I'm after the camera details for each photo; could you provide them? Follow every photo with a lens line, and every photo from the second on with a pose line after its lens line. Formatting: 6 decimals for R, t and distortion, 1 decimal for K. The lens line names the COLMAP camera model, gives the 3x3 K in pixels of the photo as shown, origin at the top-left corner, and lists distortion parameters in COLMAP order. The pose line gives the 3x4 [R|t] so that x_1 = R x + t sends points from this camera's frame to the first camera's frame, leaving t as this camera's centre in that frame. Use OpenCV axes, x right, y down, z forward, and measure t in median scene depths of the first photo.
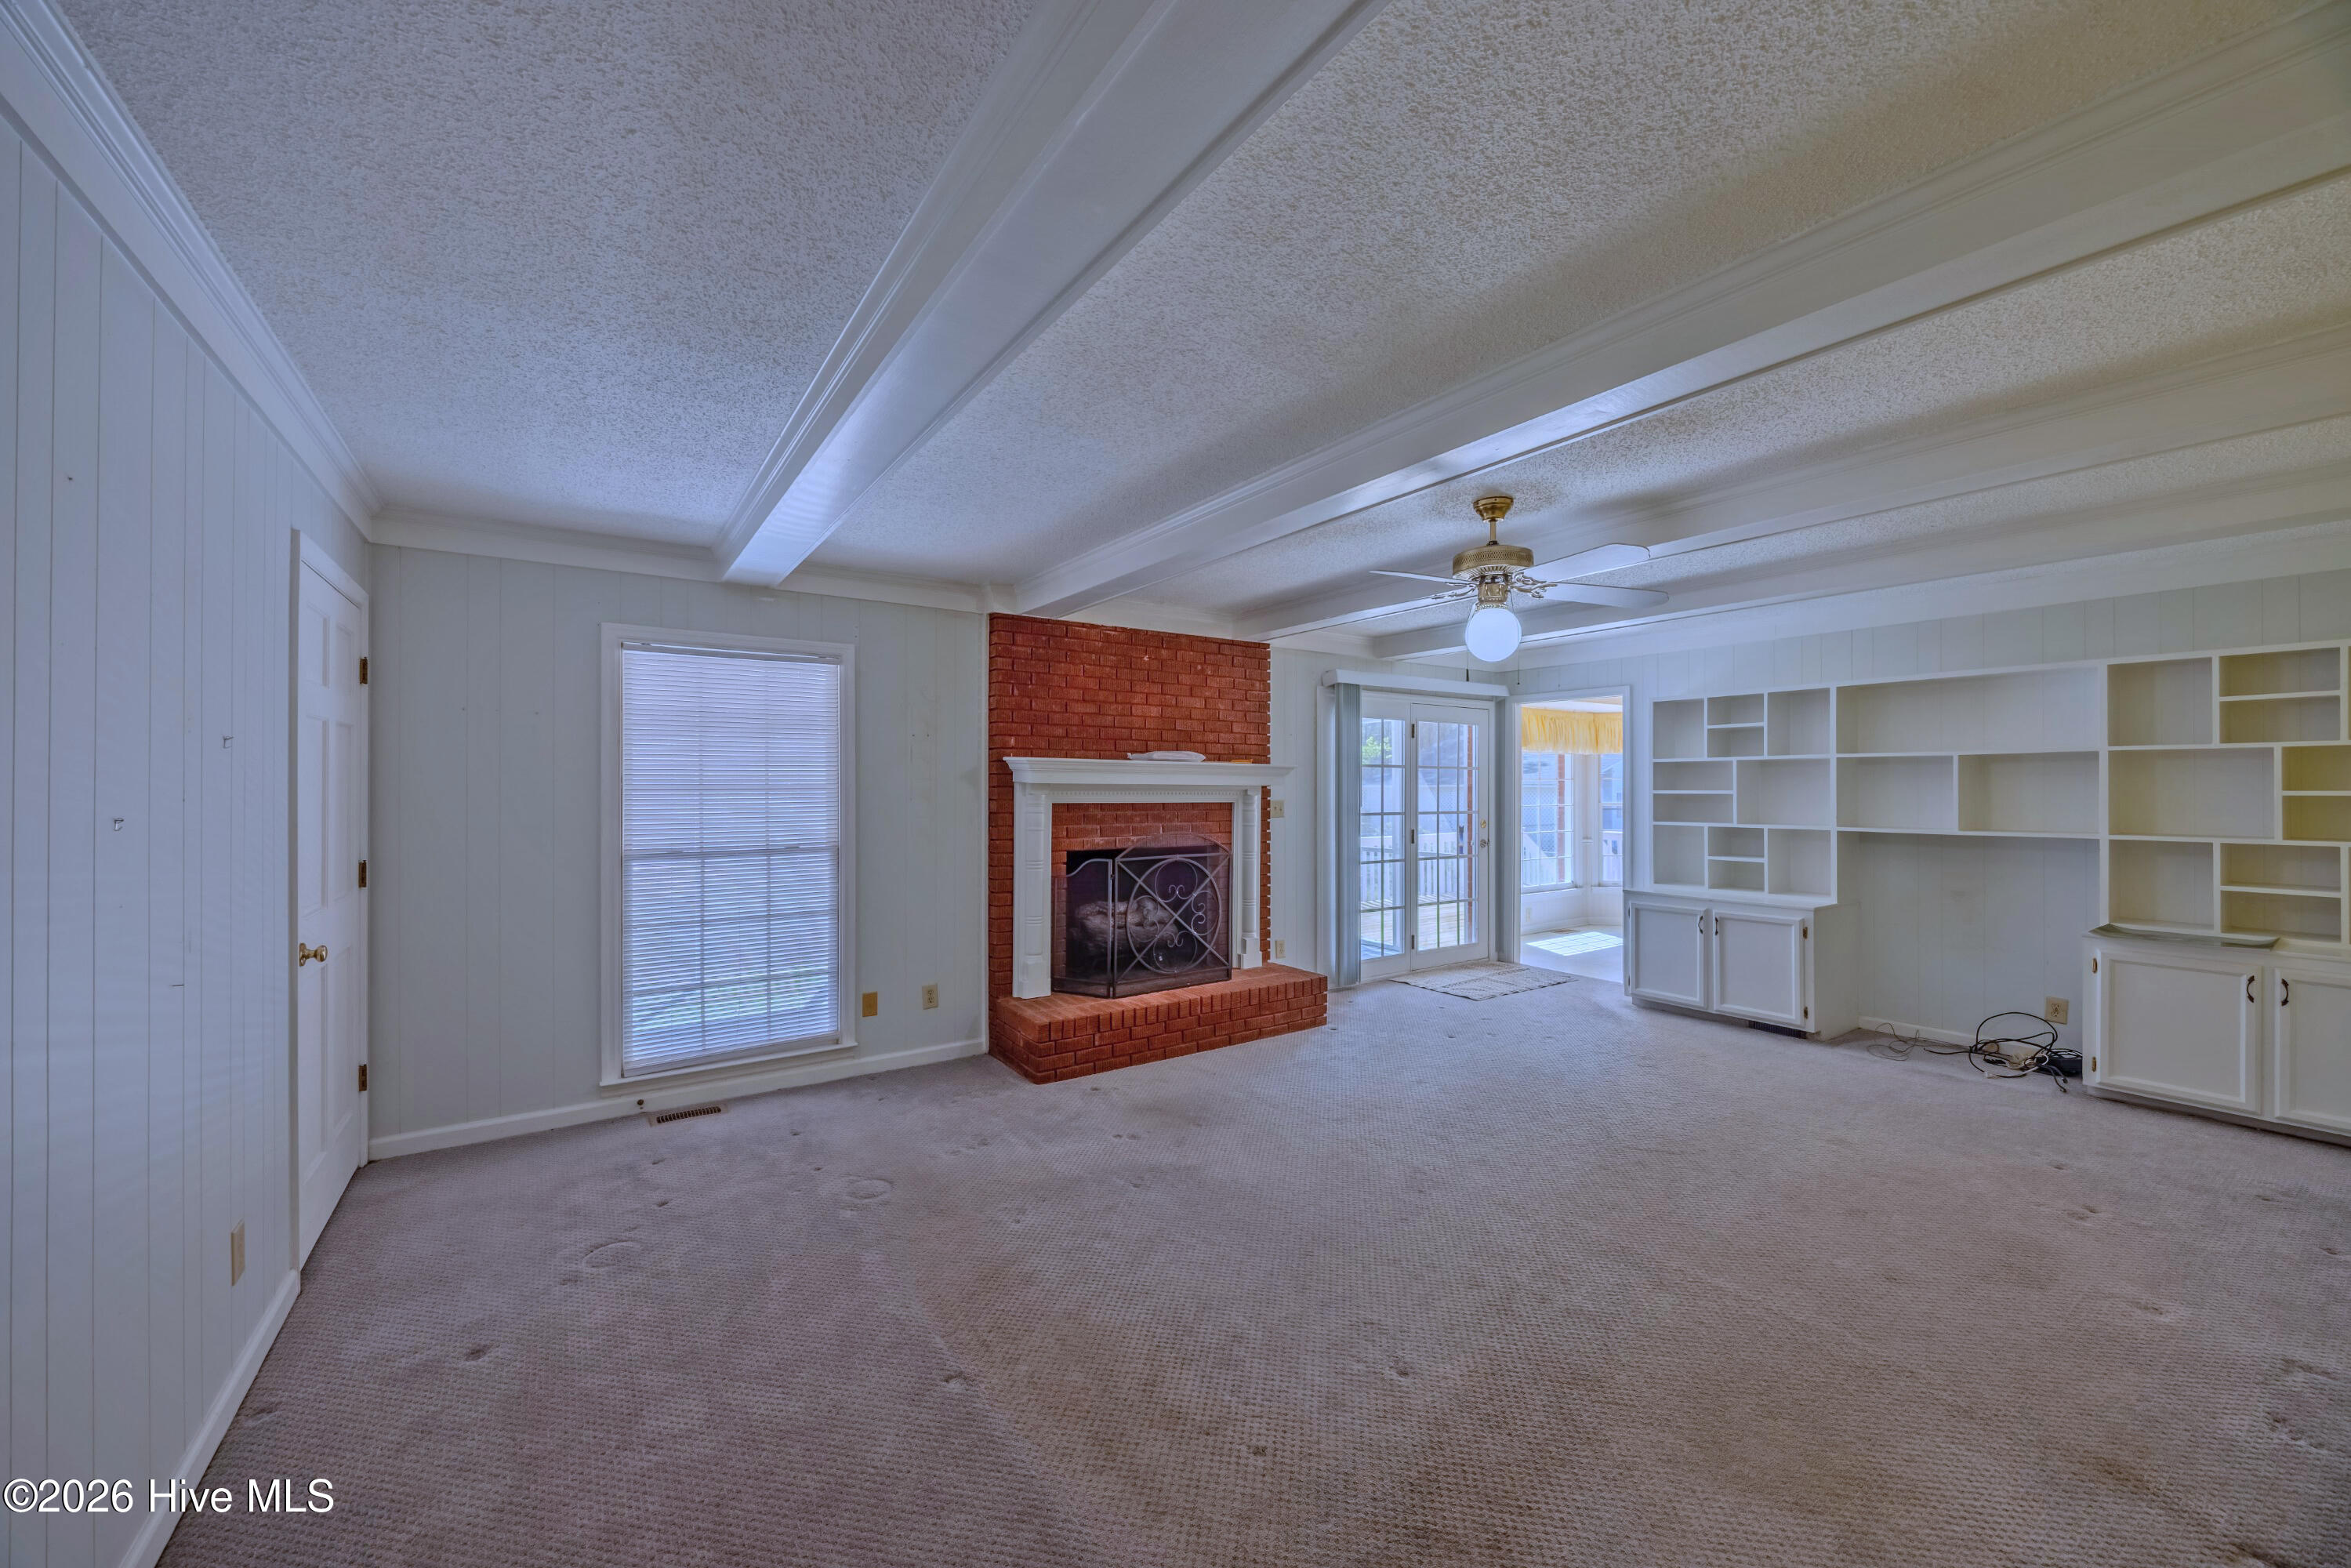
lens RADIAL K [[893.3, 0, 1180.2], [0, 893.3, 783.0], [0, 0, 1]] dist [-0.000243, 0.000209]
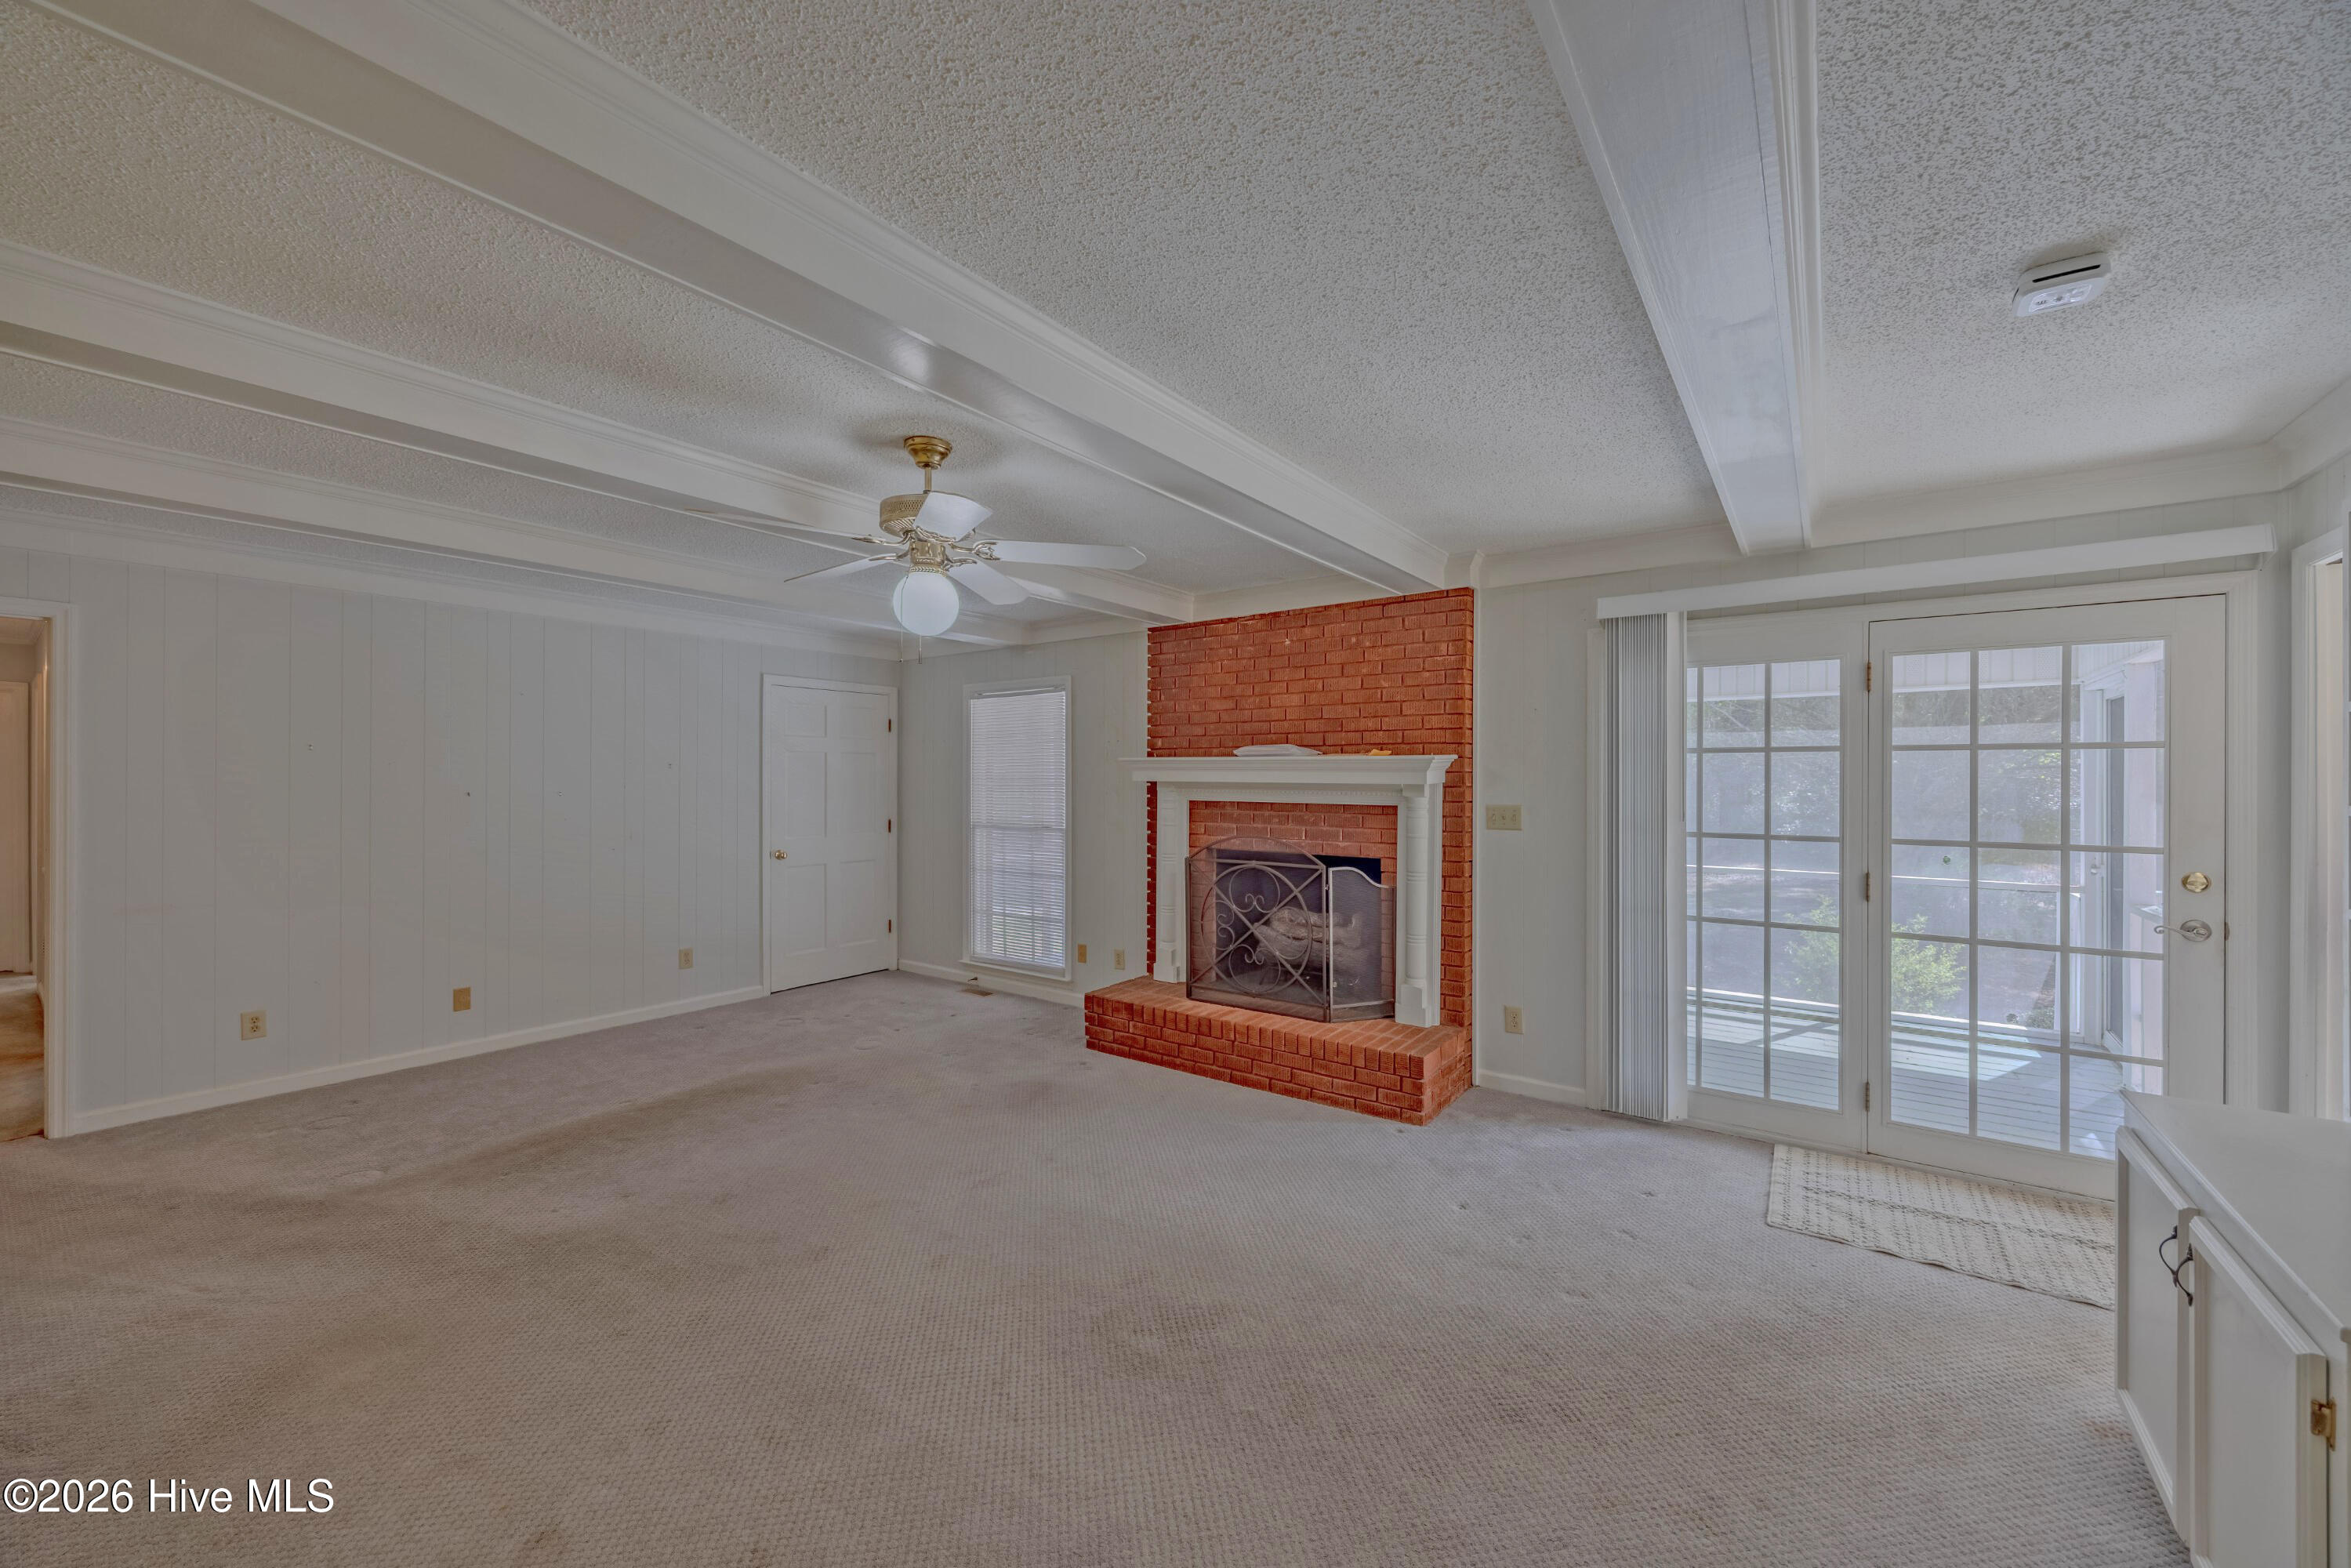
lens RADIAL K [[893.3, 0, 1180.3], [0, 893.3, 782.4], [0, 0, 1]] dist [-0.000243, 0.000209]
pose [[0.334986, -0.001121, -0.942222, 0.805112], [-0.002506, 0.999995, -0.002081, 0.003935], [0.942220, 0.003058, 0.334981, 0.625220]]
